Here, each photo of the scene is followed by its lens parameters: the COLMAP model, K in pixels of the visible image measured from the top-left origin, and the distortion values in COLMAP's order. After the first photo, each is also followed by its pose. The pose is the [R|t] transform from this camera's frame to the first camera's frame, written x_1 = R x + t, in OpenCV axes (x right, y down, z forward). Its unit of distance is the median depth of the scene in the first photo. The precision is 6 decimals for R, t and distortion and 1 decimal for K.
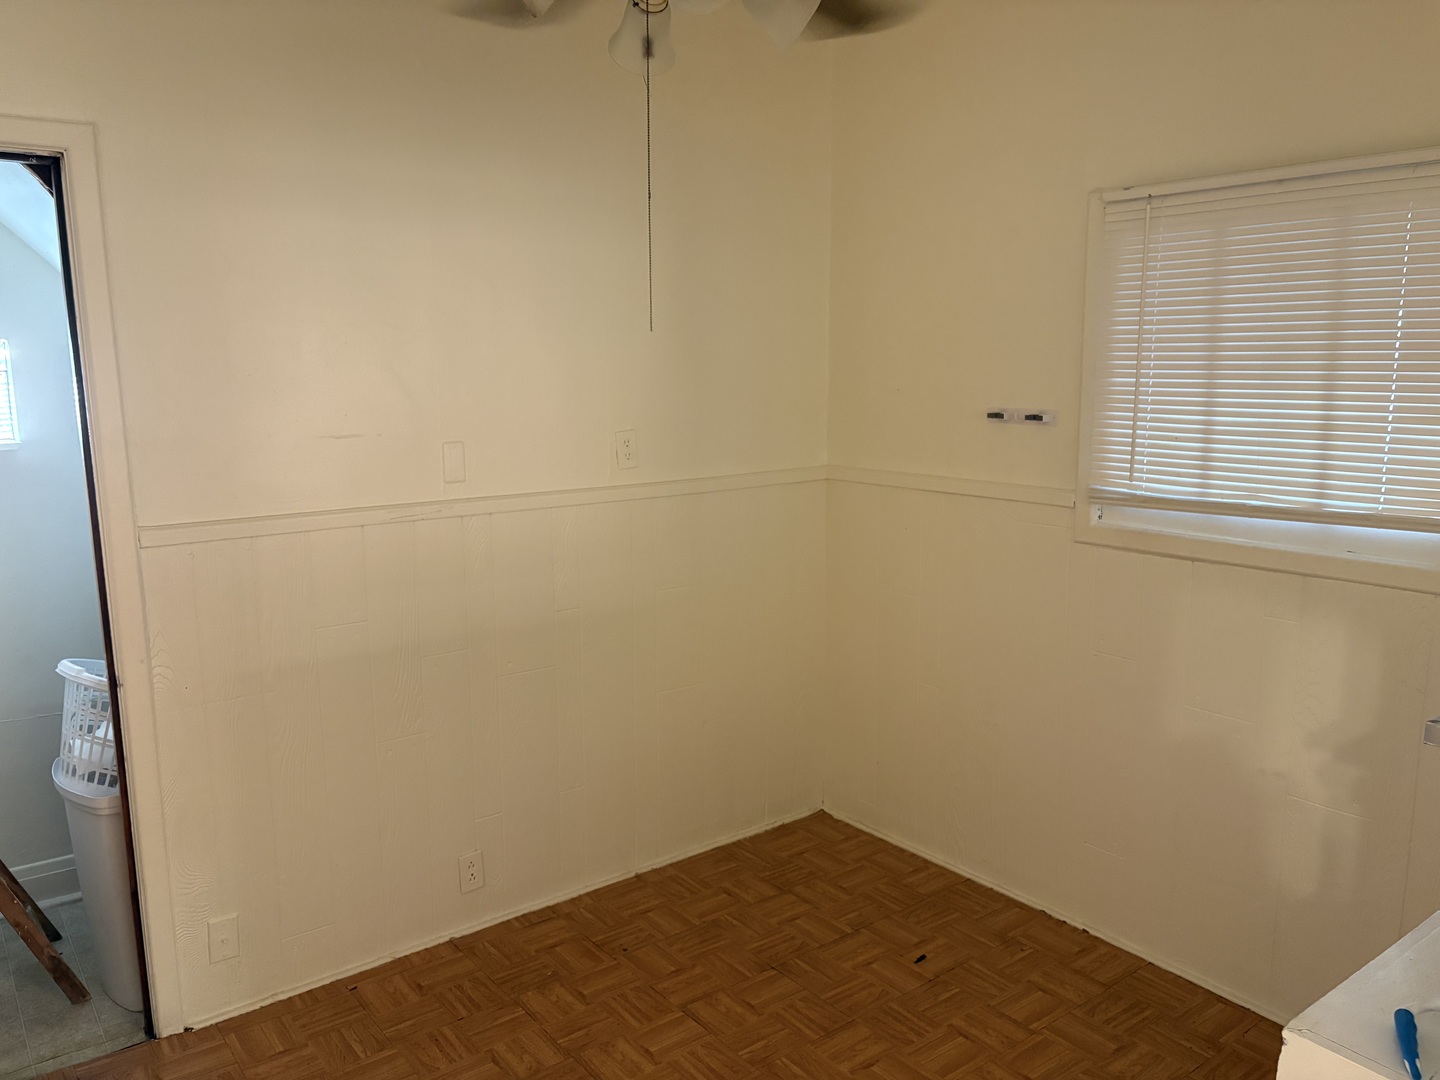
lens RADIAL K [[1088.9, 0, 712.2], [0, 1088.9, 544.5], [0, 0, 1]] dist [0.009127, -0.005893]
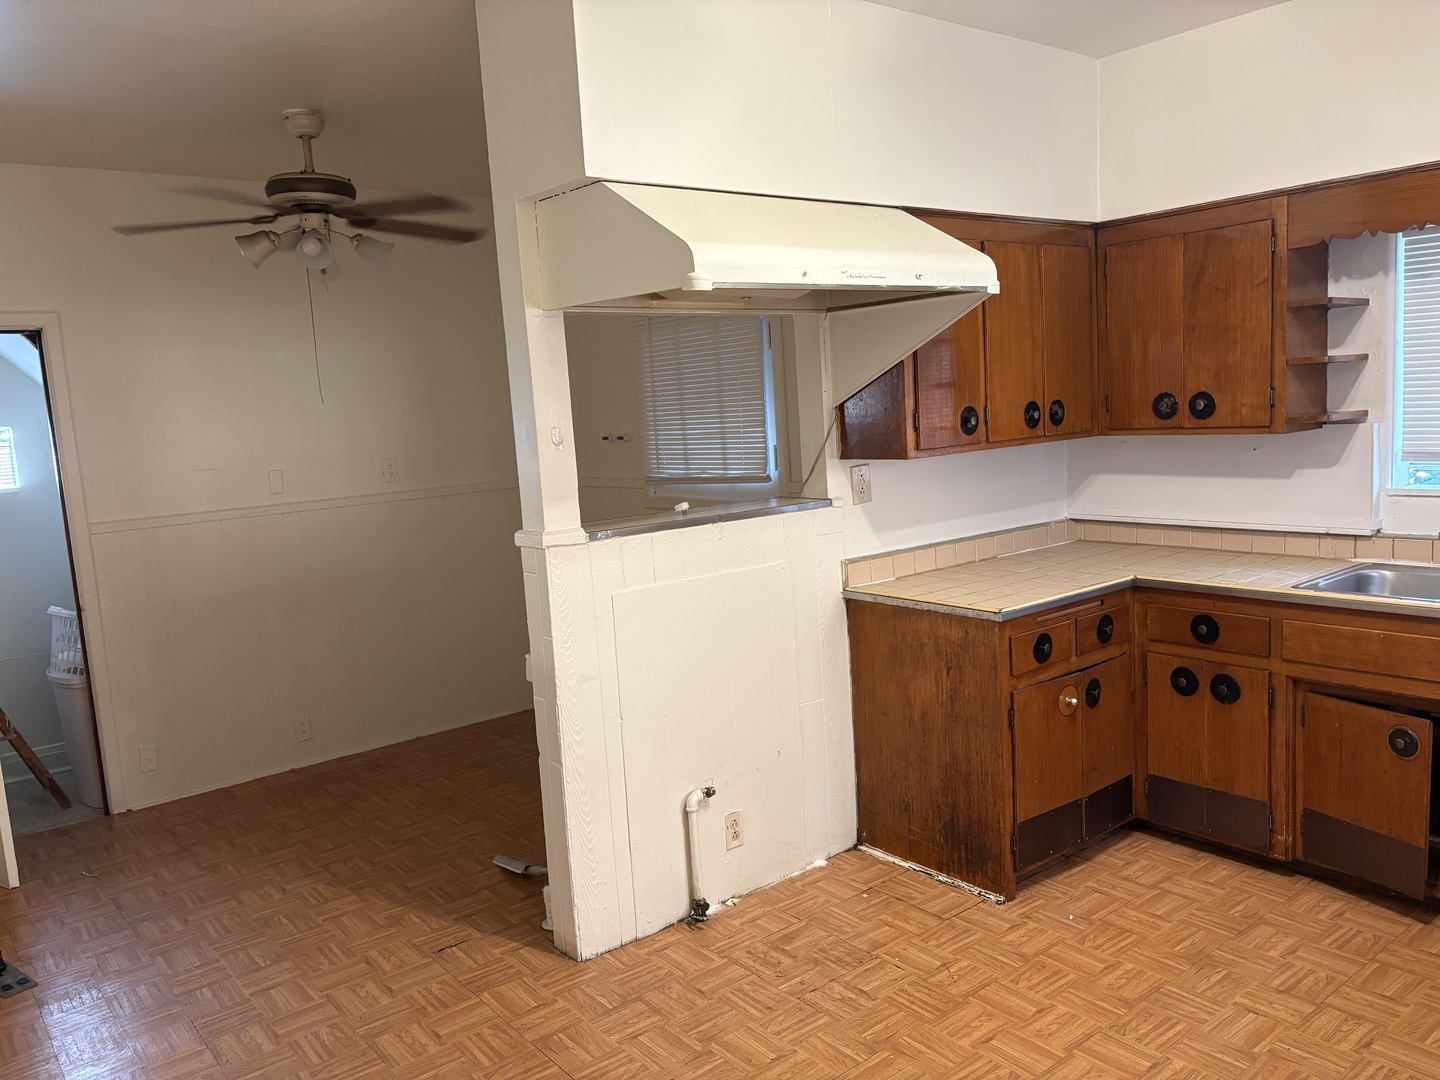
lens RADIAL K [[1088.9, 0, 727.9], [0, 1088.9, 537.5], [0, 0, 1]] dist [0.009127, -0.005893]
pose [[0.998129, -0.058261, 0.018562, 0.466895], [0.059073, 0.997161, -0.046699, 0.143422], [-0.015789, 0.047708, 0.998737, -0.777858]]
